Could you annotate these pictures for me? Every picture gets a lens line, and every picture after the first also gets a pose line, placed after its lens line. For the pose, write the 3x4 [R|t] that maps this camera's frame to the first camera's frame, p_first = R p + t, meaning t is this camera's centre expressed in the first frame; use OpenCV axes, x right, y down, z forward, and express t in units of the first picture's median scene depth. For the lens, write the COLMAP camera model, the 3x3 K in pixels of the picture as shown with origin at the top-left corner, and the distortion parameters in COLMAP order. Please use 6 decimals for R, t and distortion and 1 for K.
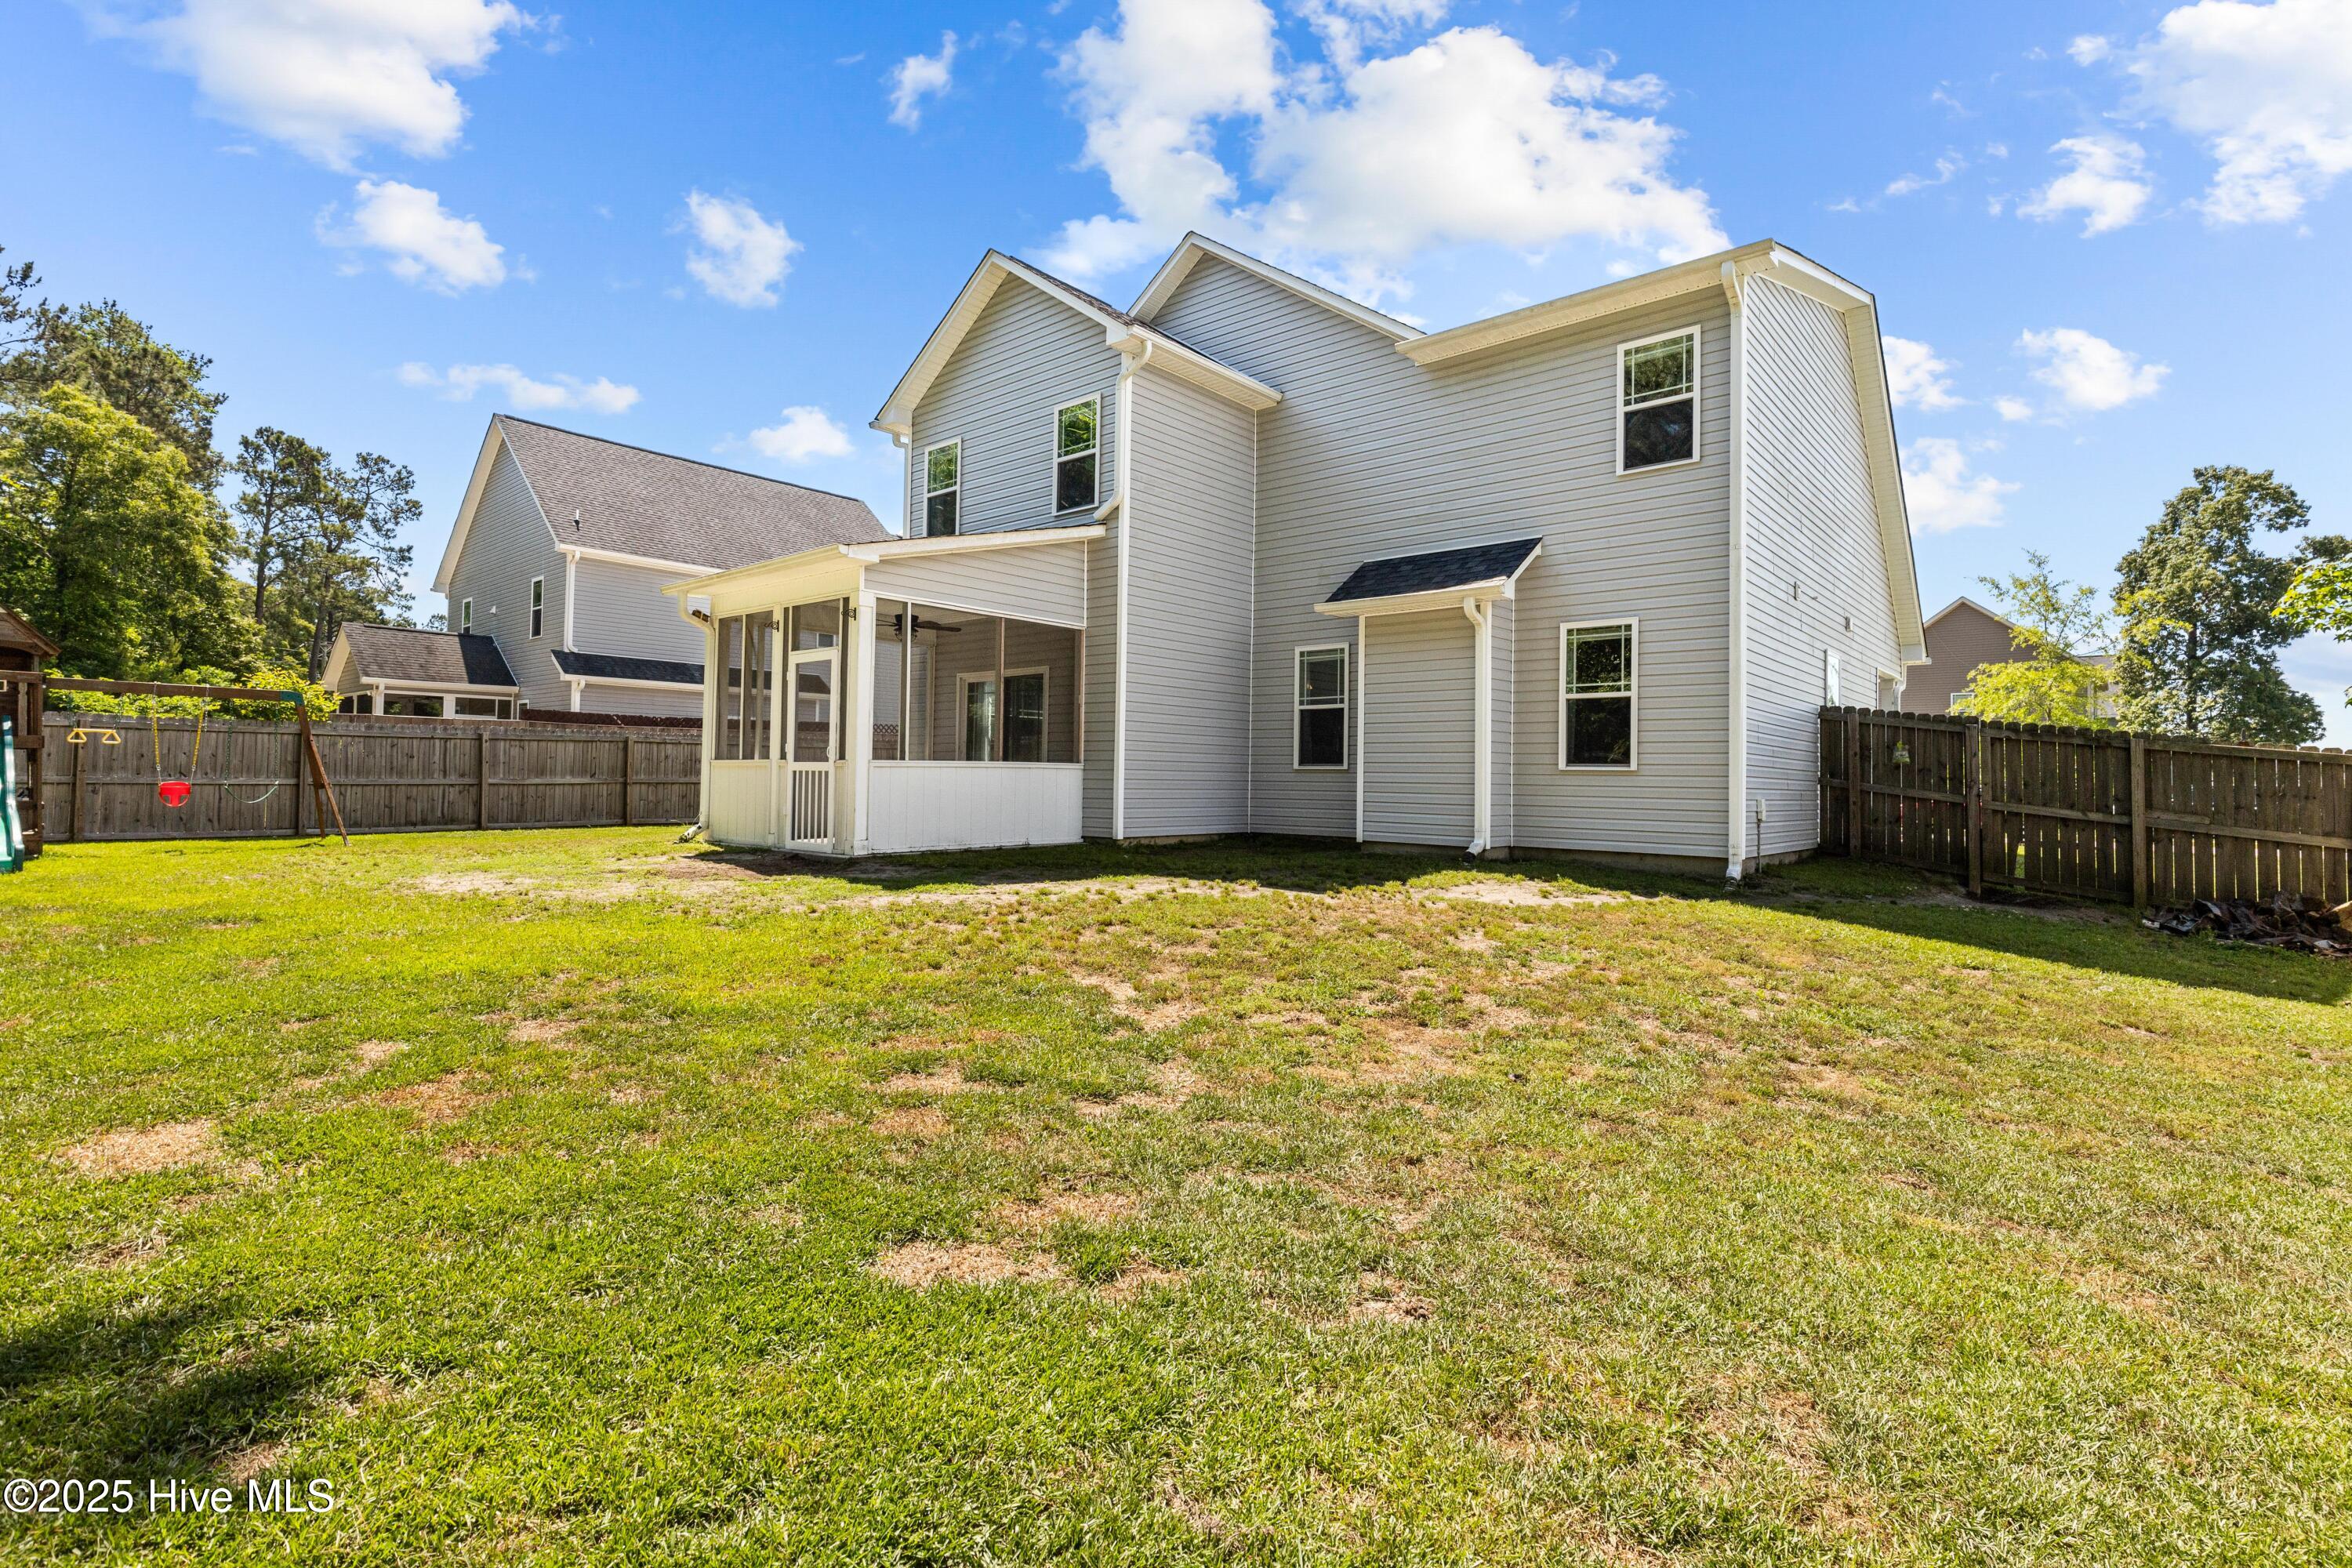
lens RADIAL K [[1063.3, 0, 1189.7], [0, 1063.3, 781.4], [0, 0, 1]] dist [0.014865, 0.000417]
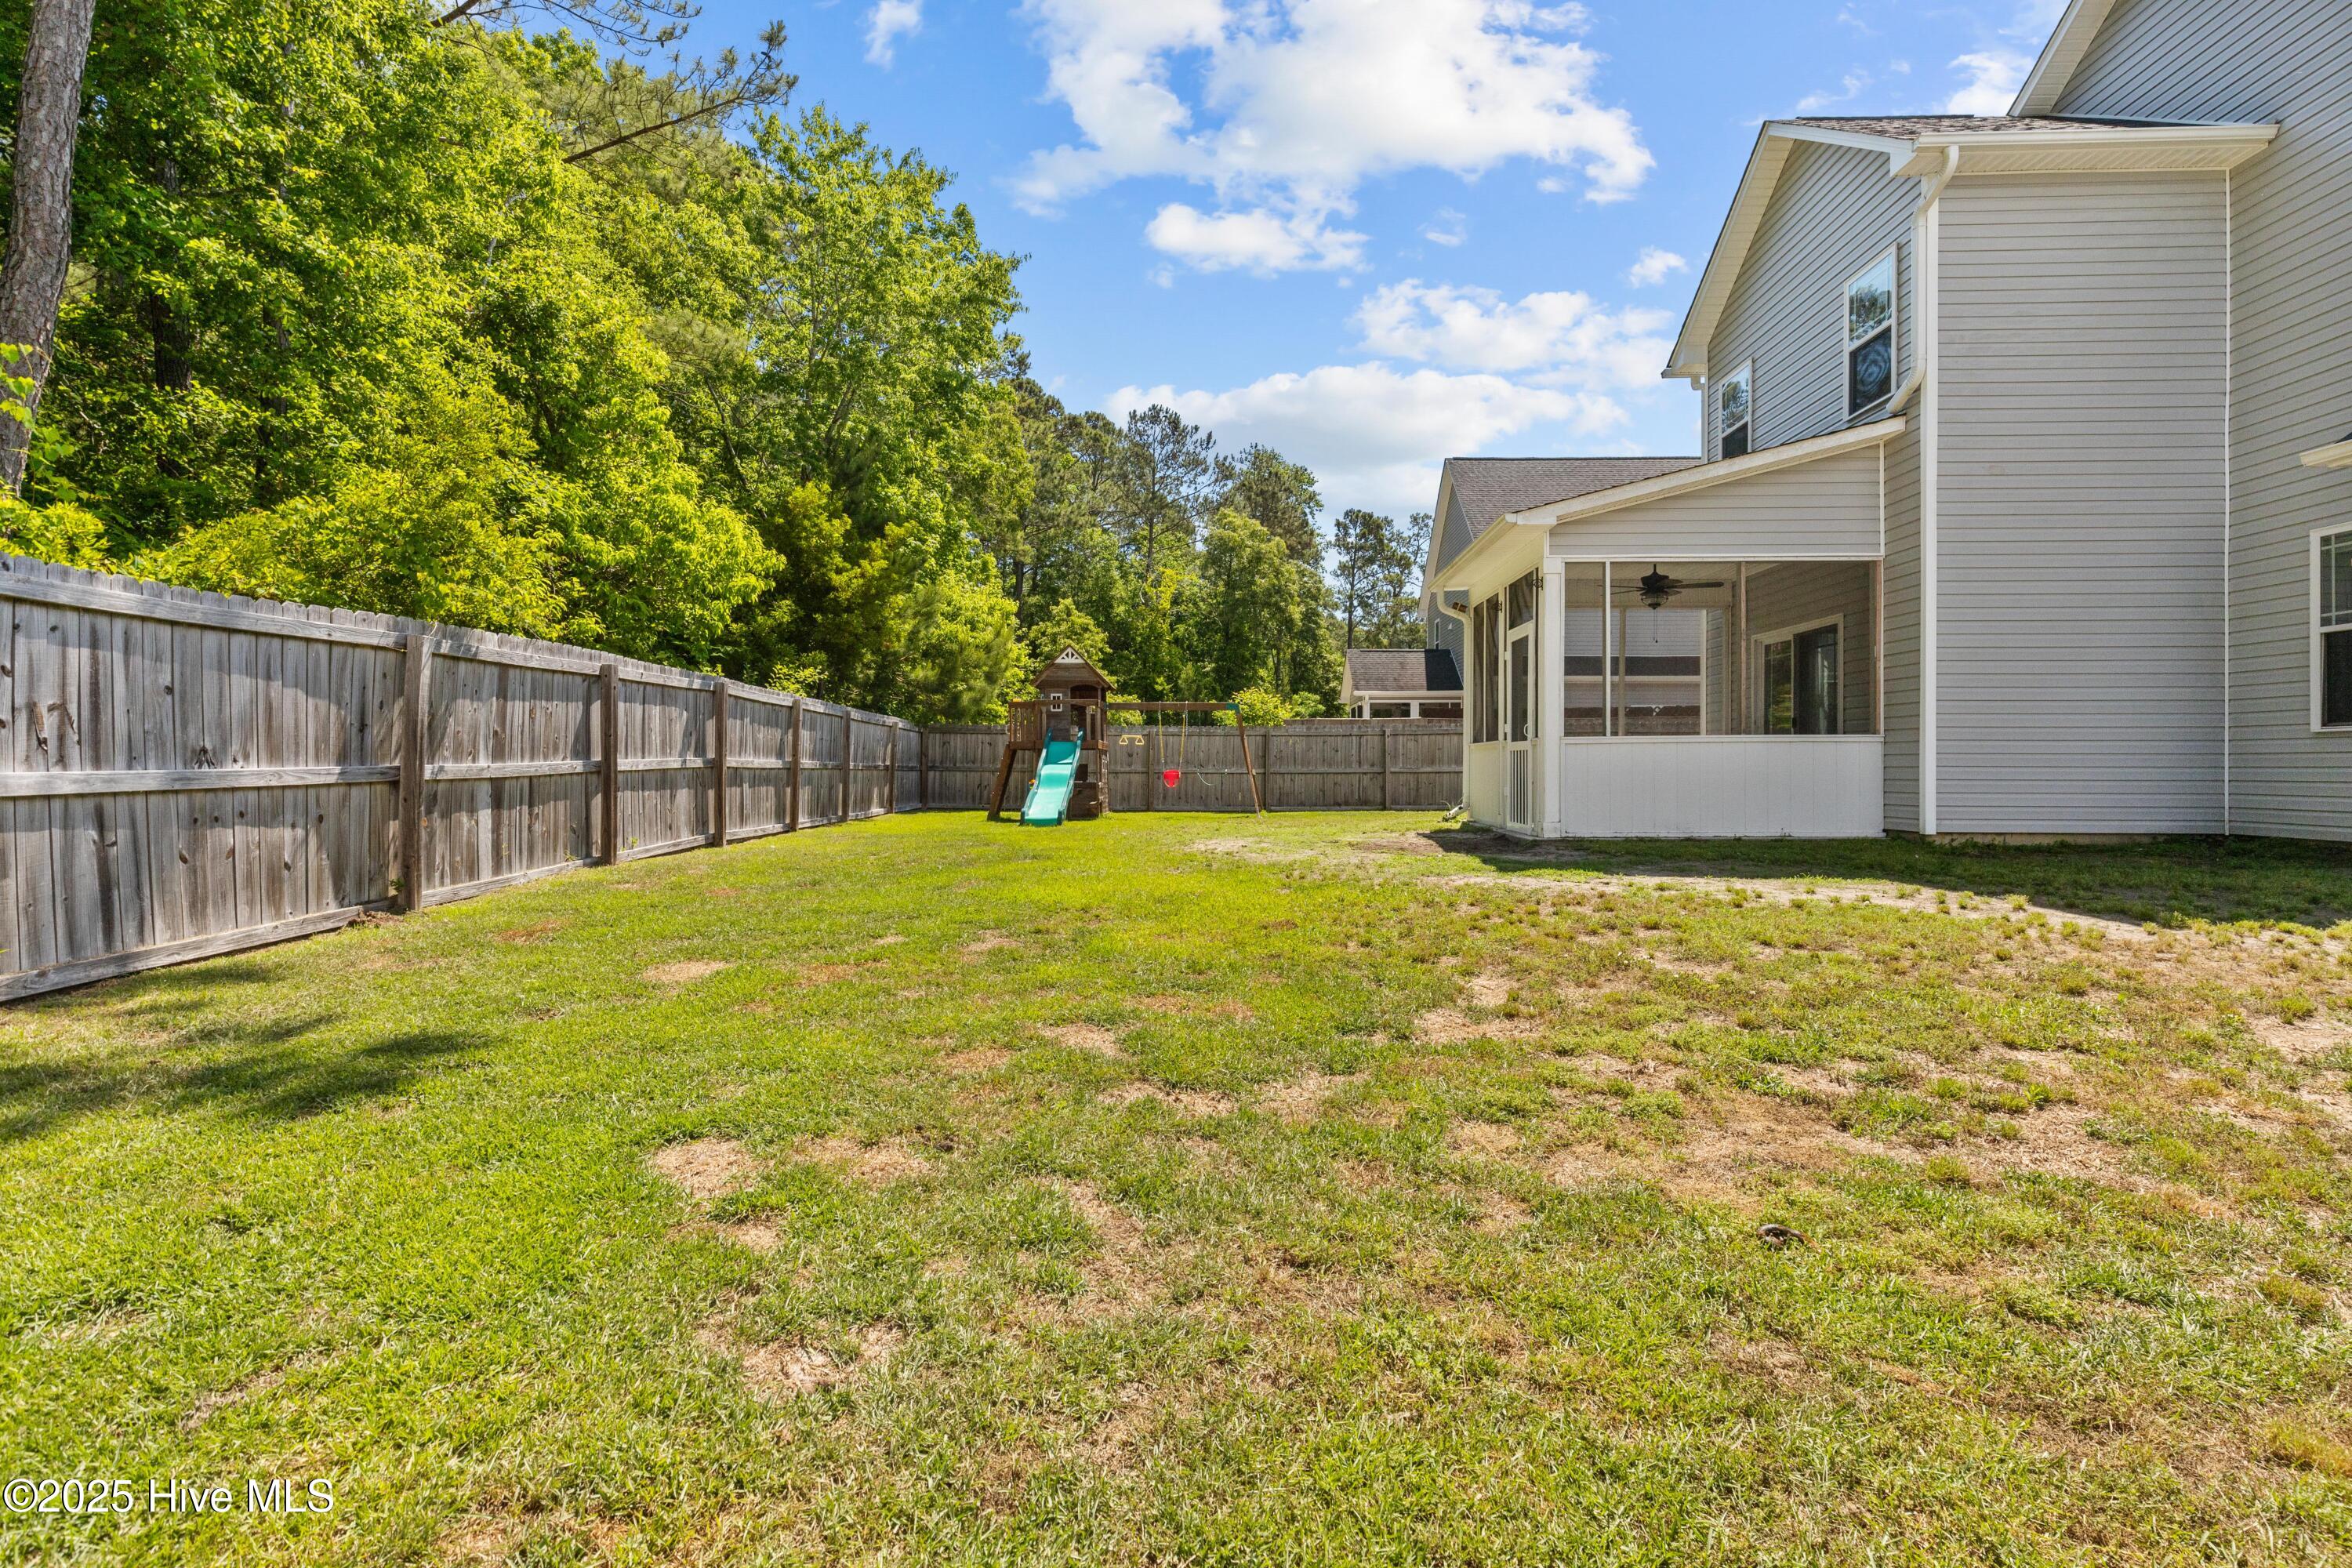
lens RADIAL K [[1050.1, 0, 1176.0], [0, 1050.1, 784.0], [0, 0, 1]] dist [0.001824, -0.000213]
pose [[0.633013, 0.000637, -0.774141, 0.162424], [0.006693, 0.999958, 0.006296, 0.010546], [0.774112, -0.009166, 0.632982, 0.123067]]
